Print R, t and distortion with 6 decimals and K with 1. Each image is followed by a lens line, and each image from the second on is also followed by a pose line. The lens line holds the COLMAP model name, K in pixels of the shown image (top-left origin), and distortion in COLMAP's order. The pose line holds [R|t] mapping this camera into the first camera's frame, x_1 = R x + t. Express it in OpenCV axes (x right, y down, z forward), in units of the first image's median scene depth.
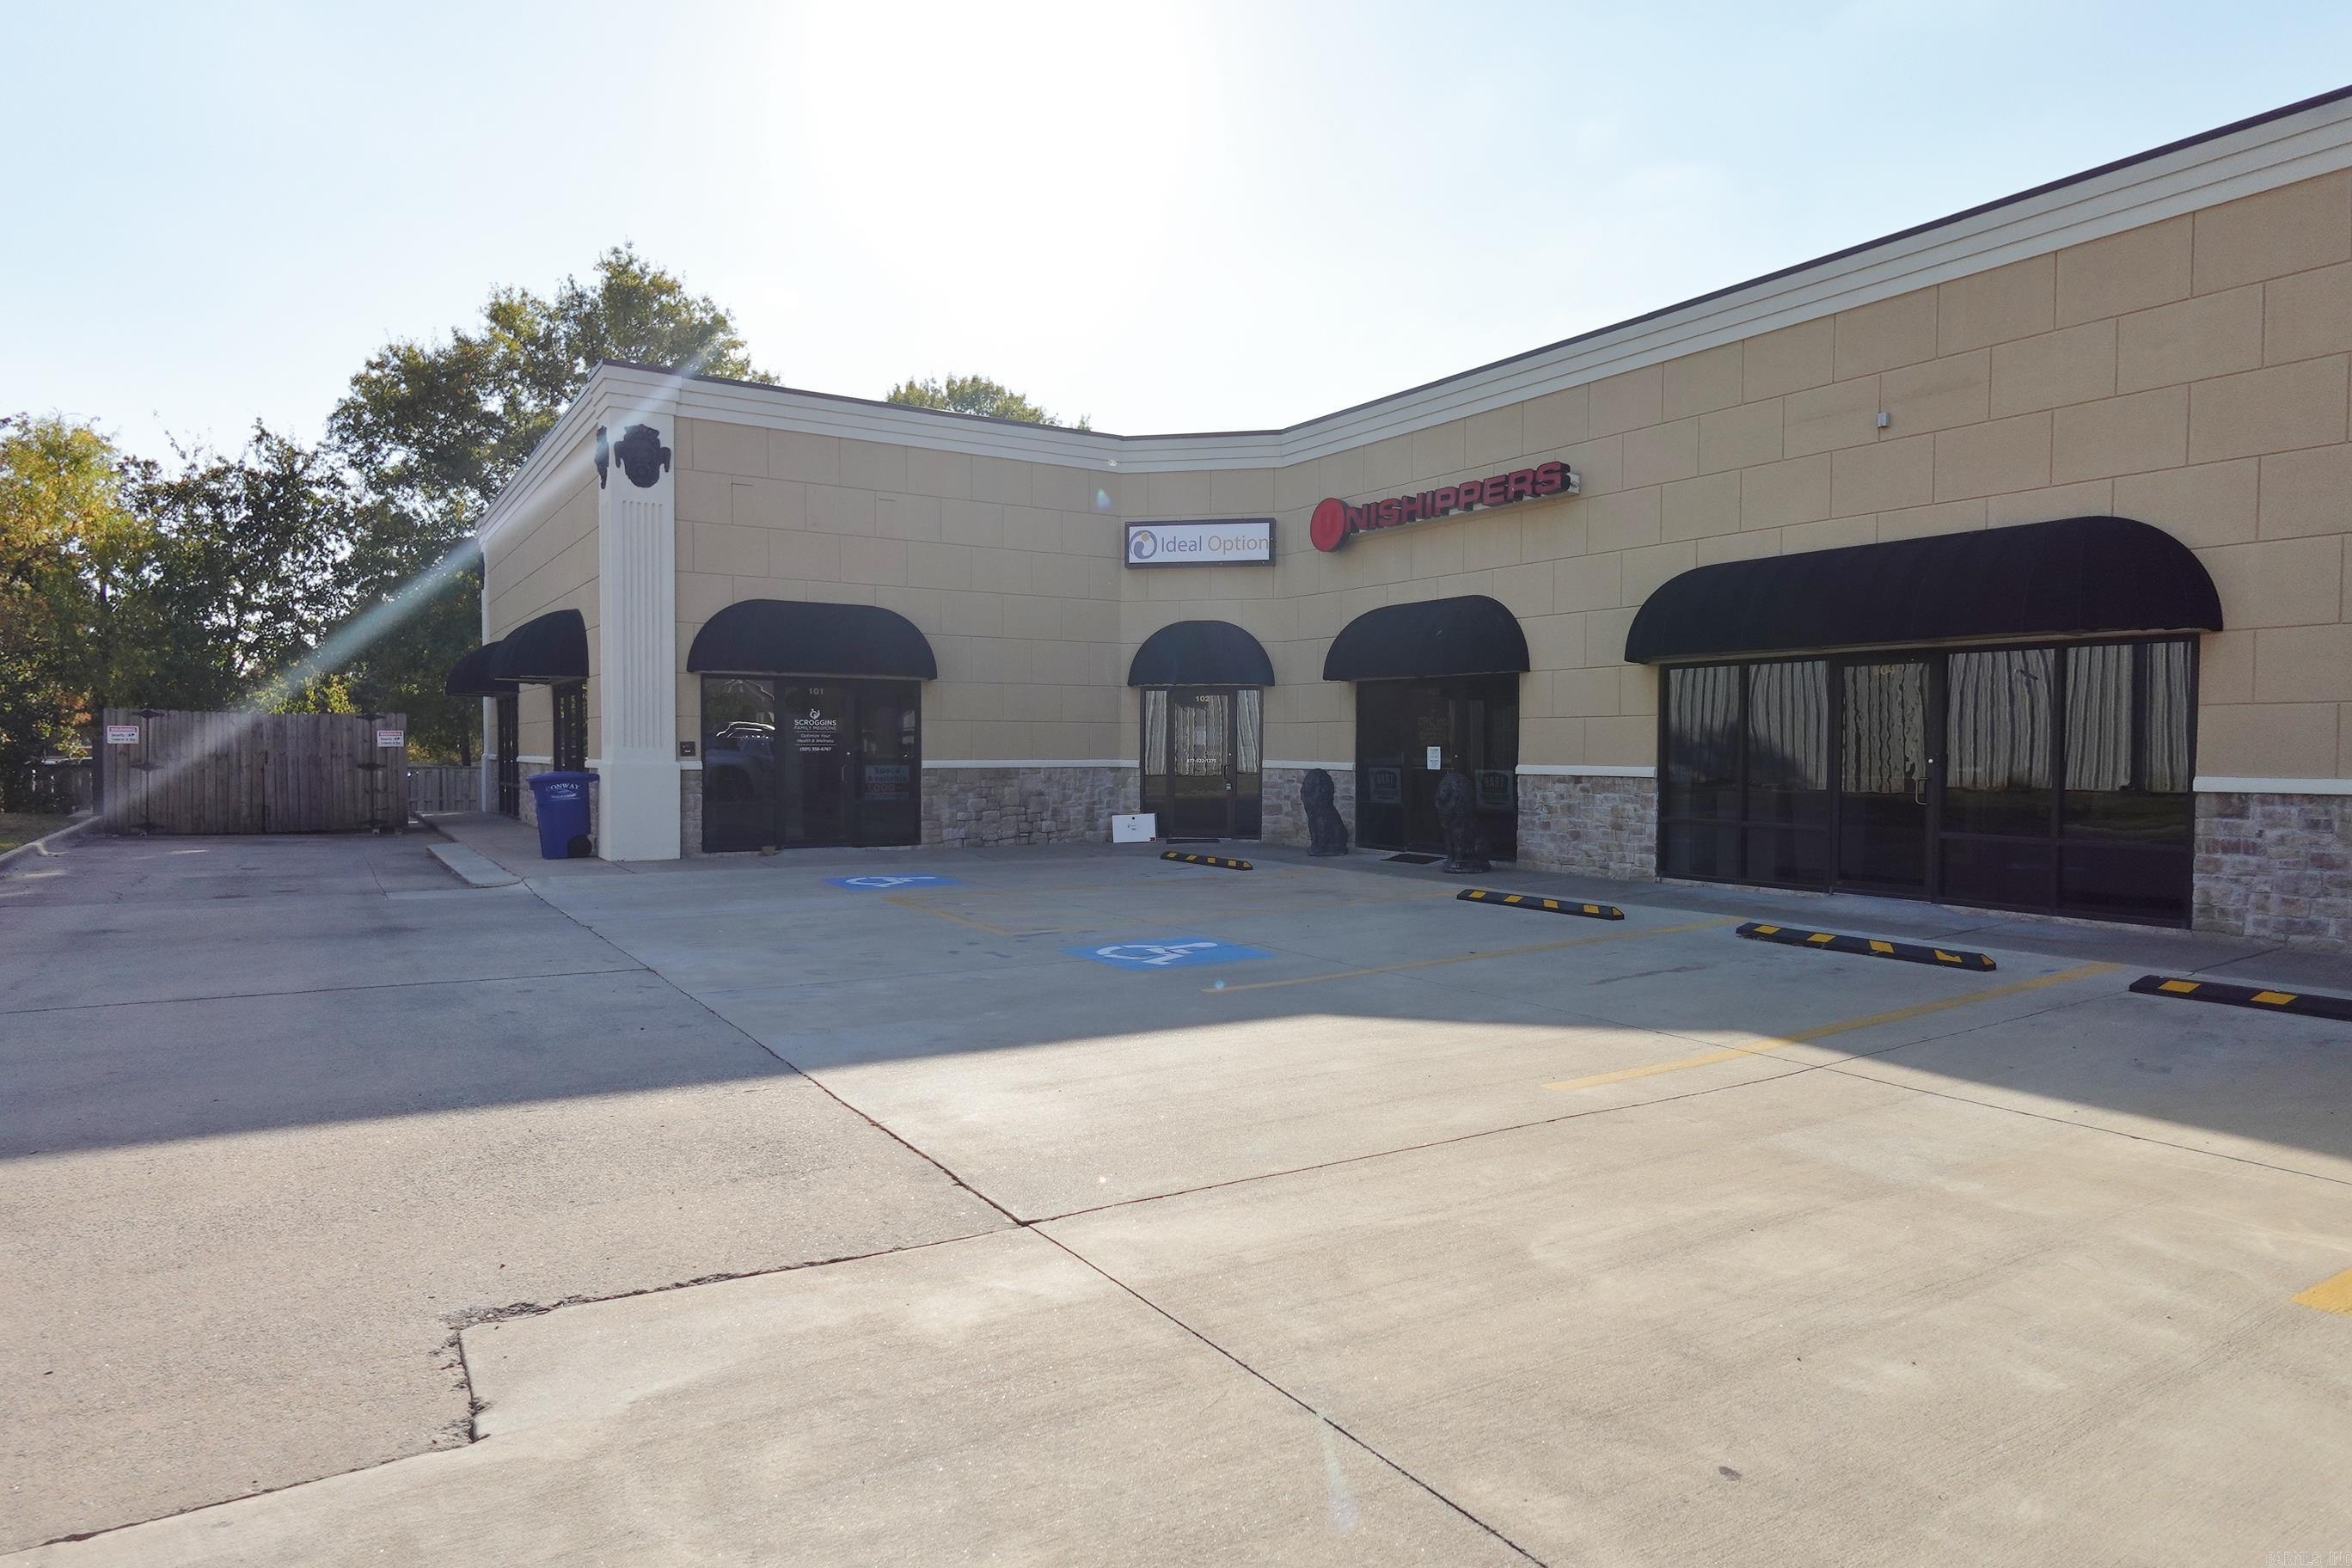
lens RADIAL K [[1344.1, 0, 1176.0], [0, 1344.1, 784.0], [0, 0, 1]] dist [-0.001919, 0.001245]
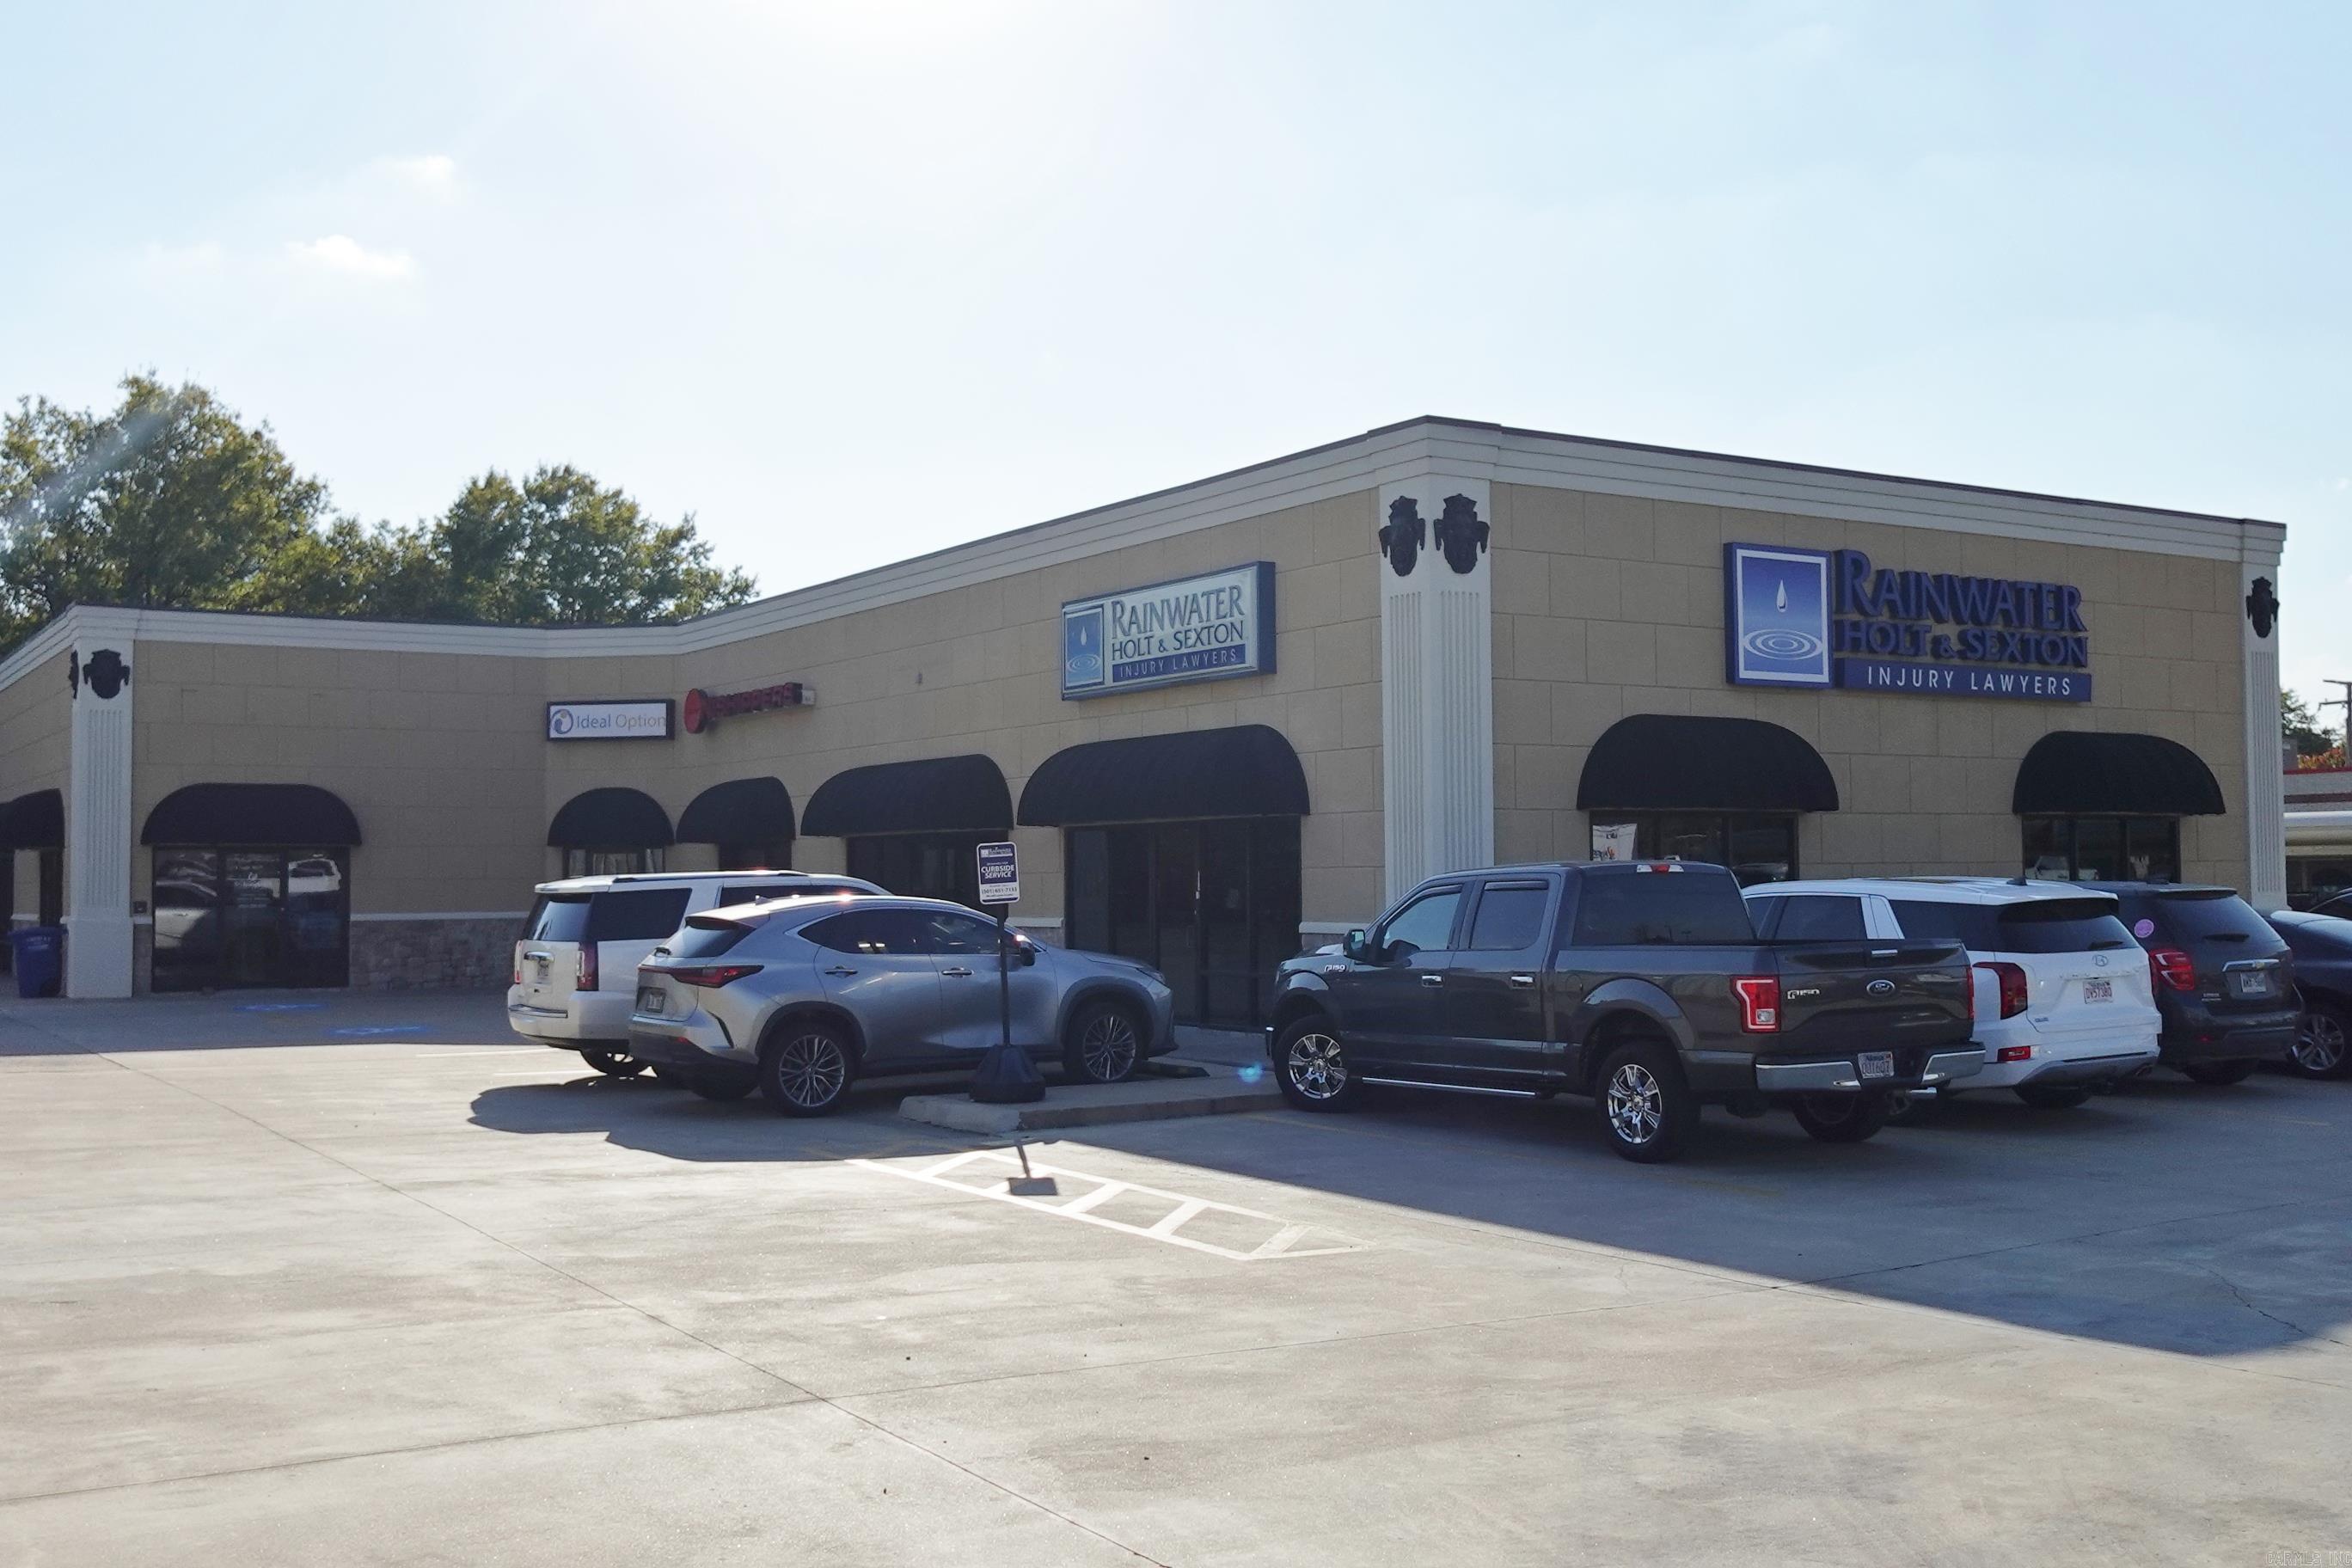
lens RADIAL K [[2288.4, 0, 1176.0], [0, 2288.4, 784.0], [0, 0, 1]] dist [-0.004733, 0.009446]
pose [[0.999916, -0.011994, -0.004978, 0.520574], [0.011607, 0.997369, -0.071553, 0.019293], [0.005823, 0.071489, 0.997424, -0.951263]]
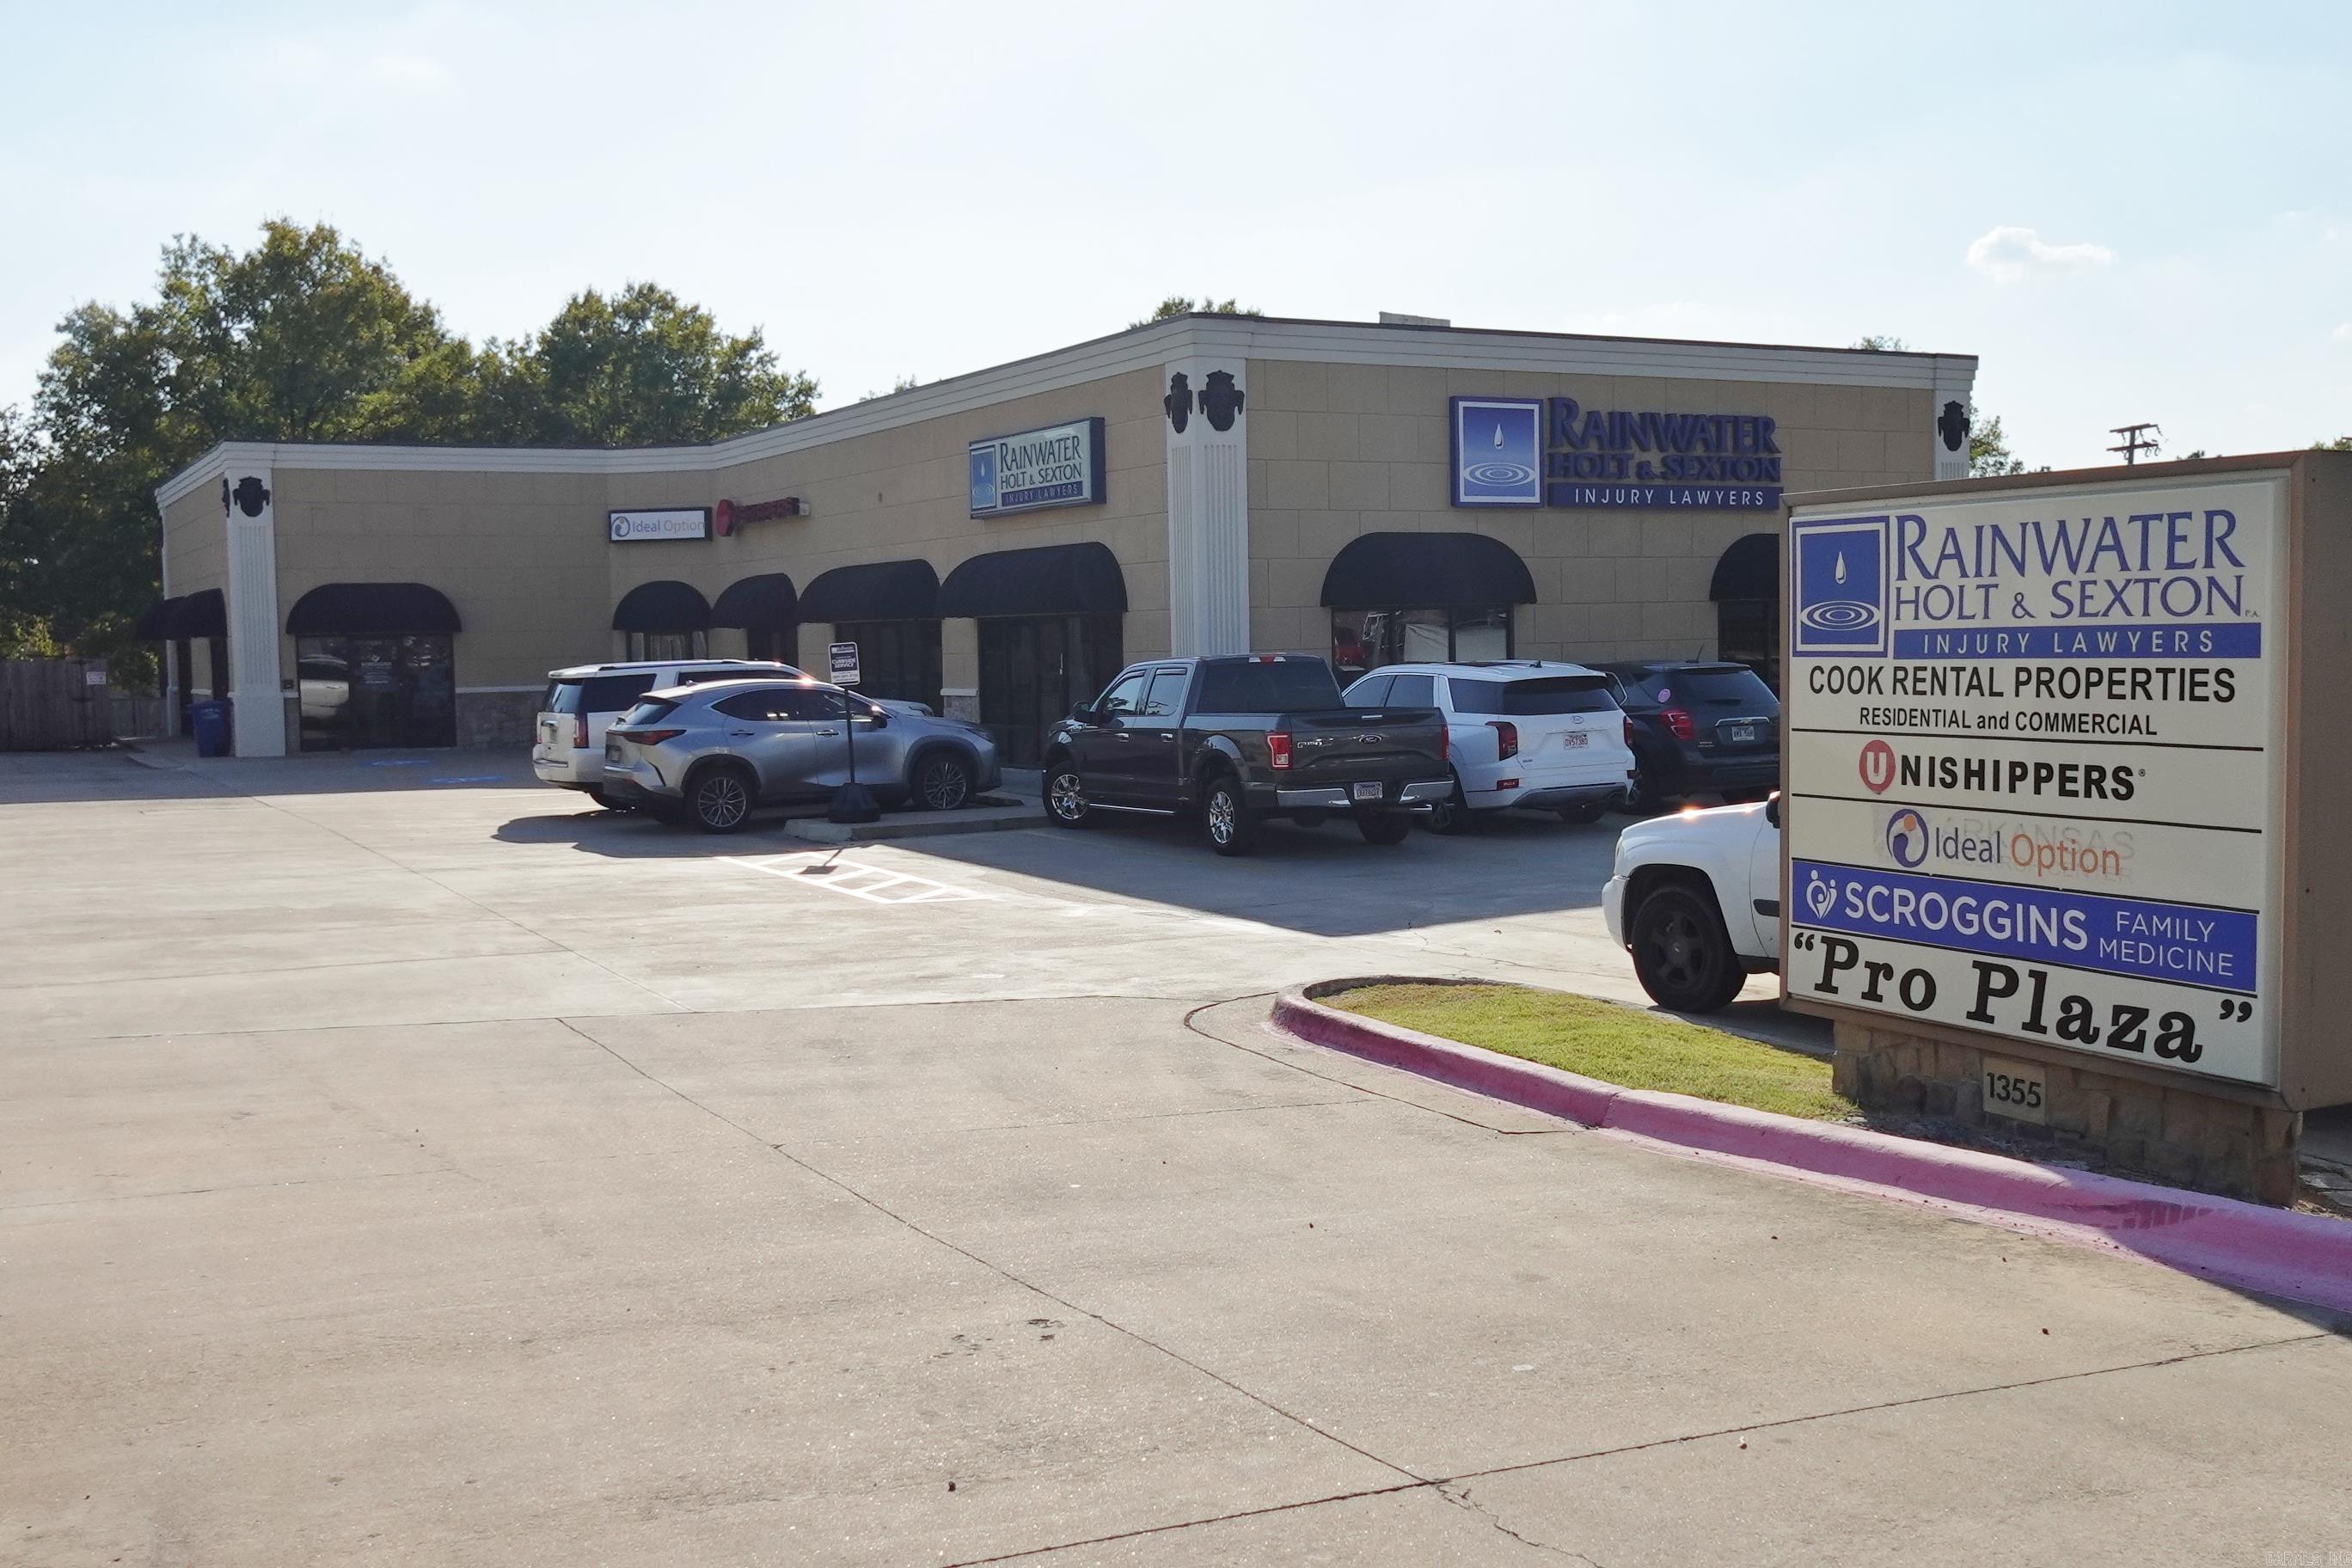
lens RADIAL K [[2288.4, 0, 1176.0], [0, 2288.4, 784.0], [0, 0, 1]] dist [-0.004733, 0.009446]
pose [[0.997002, -0.017418, -0.075385, 0.737040], [0.020060, 0.999206, 0.034429, 0.015784], [0.074725, -0.035838, 0.996560, -1.340158]]
